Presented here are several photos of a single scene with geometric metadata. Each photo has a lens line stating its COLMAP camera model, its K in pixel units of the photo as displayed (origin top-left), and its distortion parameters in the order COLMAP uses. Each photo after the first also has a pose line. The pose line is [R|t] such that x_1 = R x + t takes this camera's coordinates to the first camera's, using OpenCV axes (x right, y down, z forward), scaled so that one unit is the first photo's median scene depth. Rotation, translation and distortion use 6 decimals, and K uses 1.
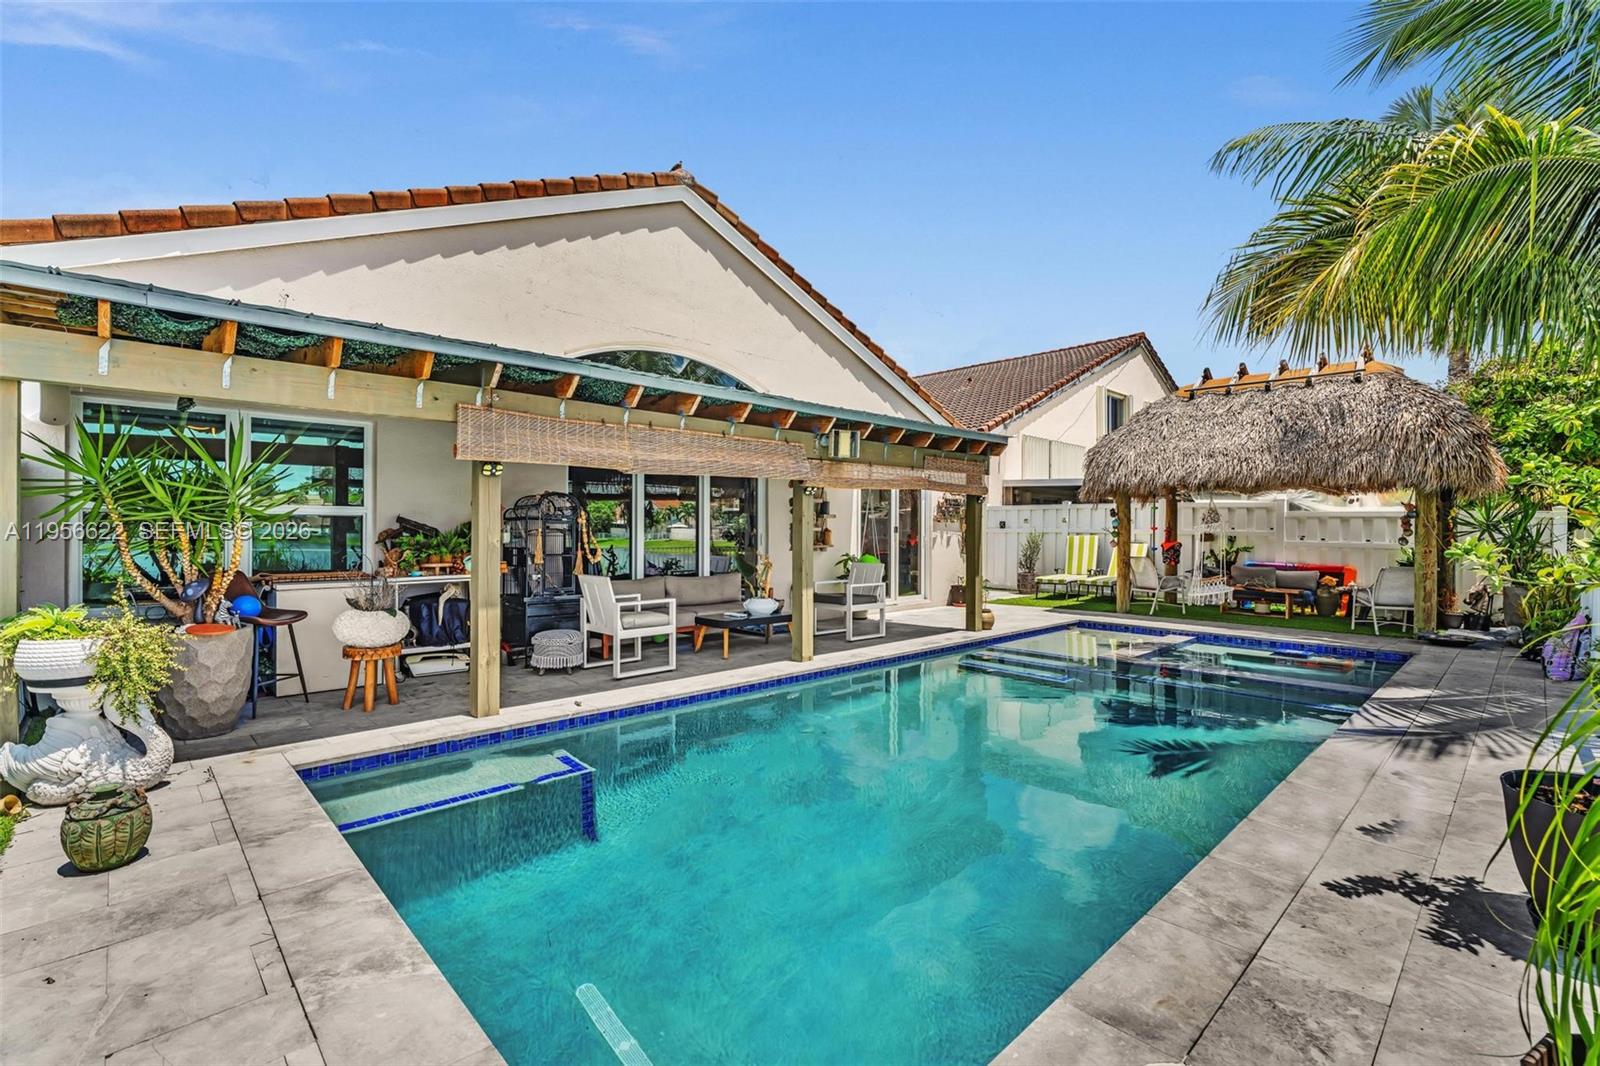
lens RADIAL K [[725.6, 0, 786.5], [0, 725.6, 532.6], [0, 0, 1]] dist [-0.003508, 0.000871]
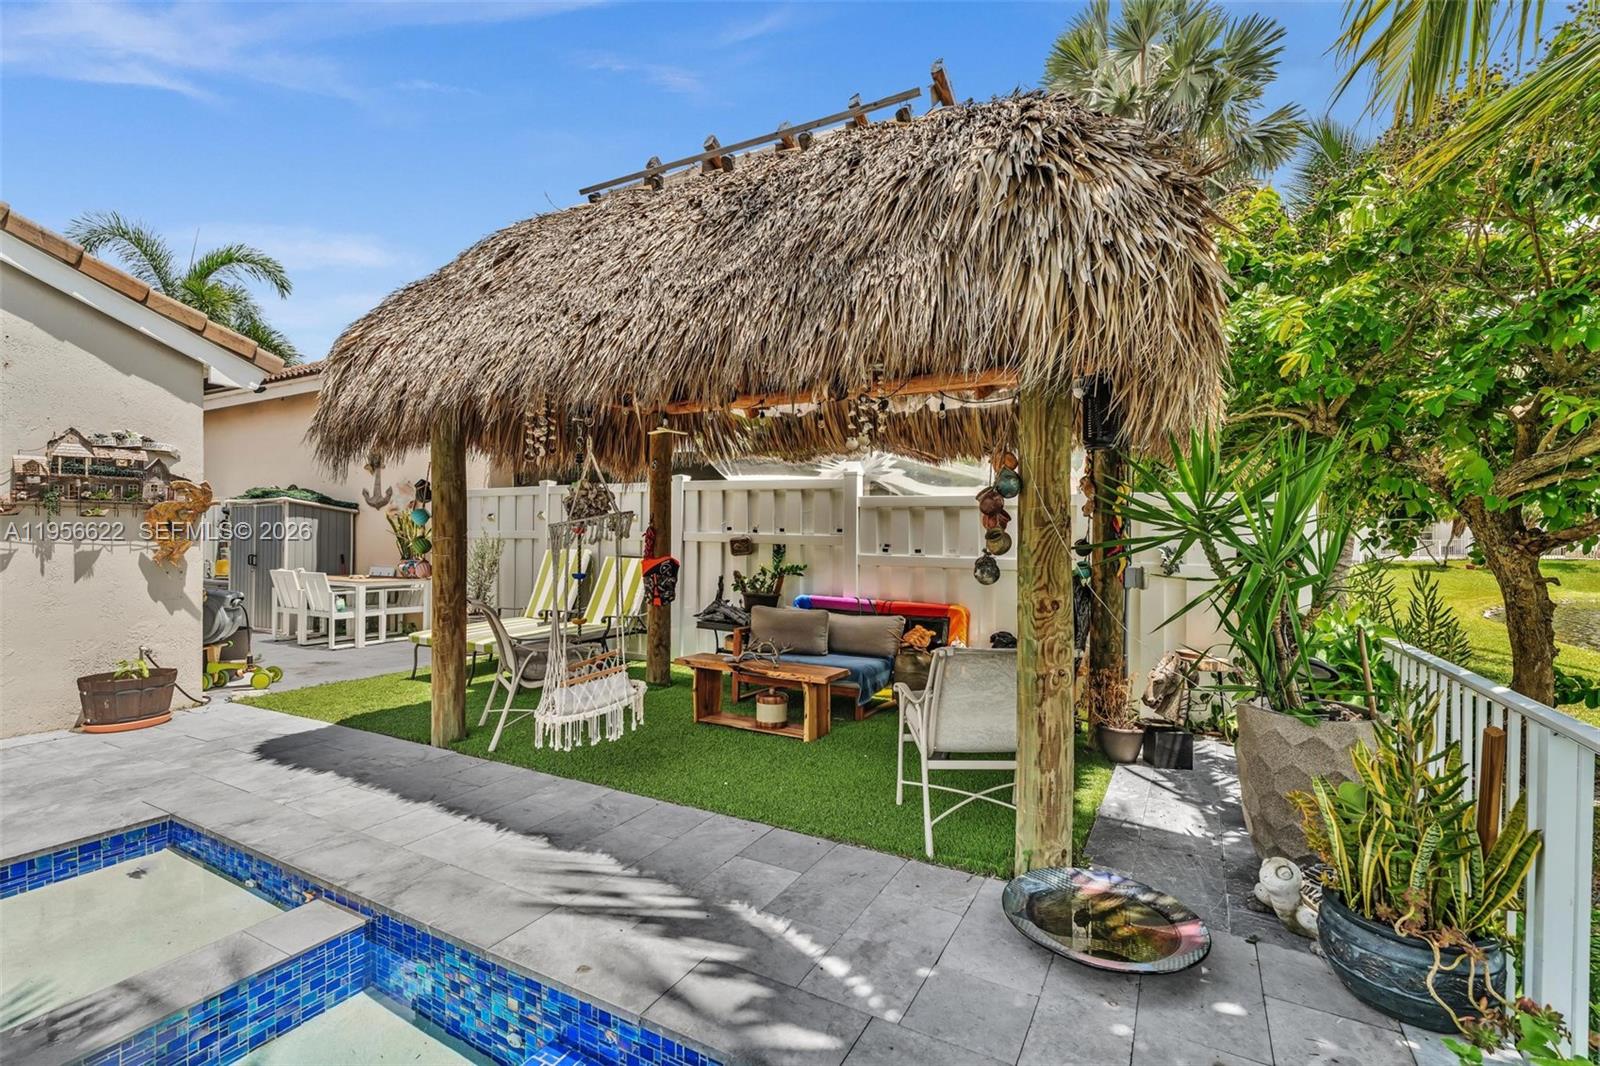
lens RADIAL K [[725.6, 0, 806.7], [0, 725.6, 532.4], [0, 0, 1]] dist [-0.003508, 0.000871]
pose [[0.949320, -0.003753, 0.314288, 0.614275], [0.004429, 0.999989, -0.001437, -0.003772], [-0.314279, 0.002756, 0.949327, 0.657333]]
